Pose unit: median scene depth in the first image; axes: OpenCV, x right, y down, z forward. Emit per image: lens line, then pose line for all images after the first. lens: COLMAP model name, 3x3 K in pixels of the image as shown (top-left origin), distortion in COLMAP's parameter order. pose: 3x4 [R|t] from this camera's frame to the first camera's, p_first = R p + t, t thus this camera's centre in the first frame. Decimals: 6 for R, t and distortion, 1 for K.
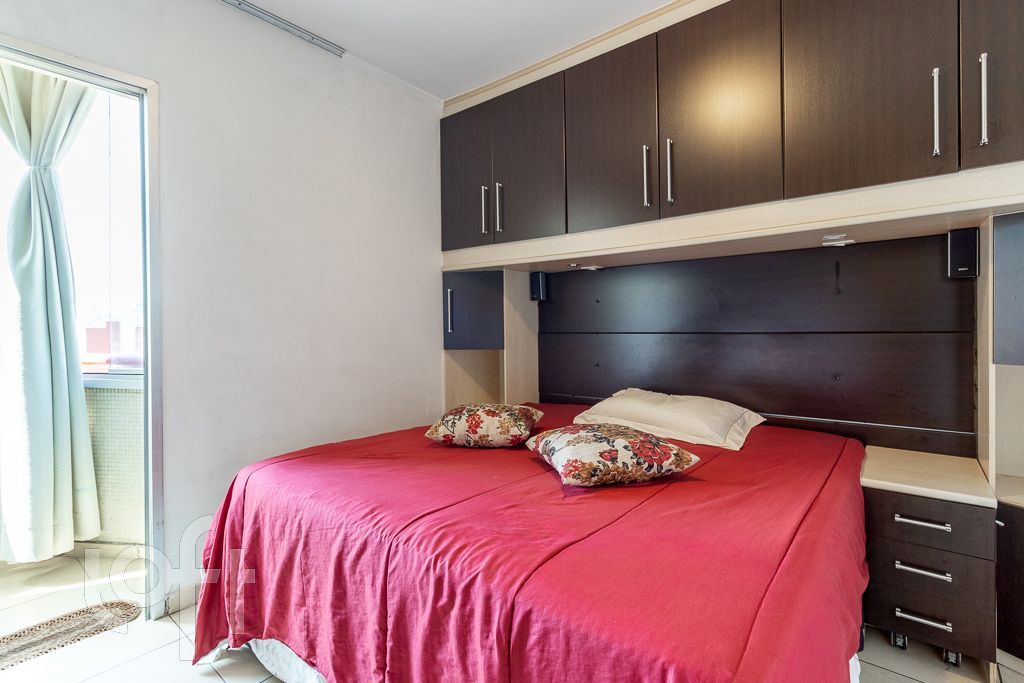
lens RADIAL K [[499.7, 0, 496.8], [0, 499.7, 361.6], [0, 0, 1]] dist [0.000914, -0.000108]
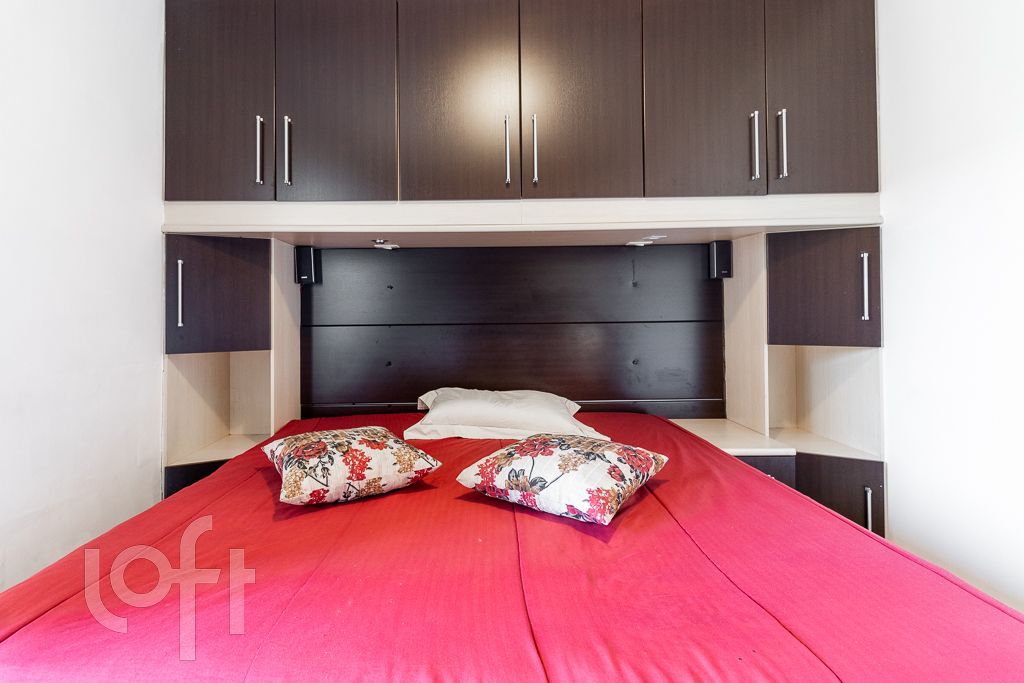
lens RADIAL K [[523.6, 0, 540.1], [0, 523.6, 315.4], [0, 0, 1]] dist [0.001673, -0.000018]
pose [[0.753354, -0.000289, 0.657615, -0.316385], [0.049103, 0.997233, -0.055814, -0.020802], [-0.655779, 0.074338, 0.751284, 0.311144]]
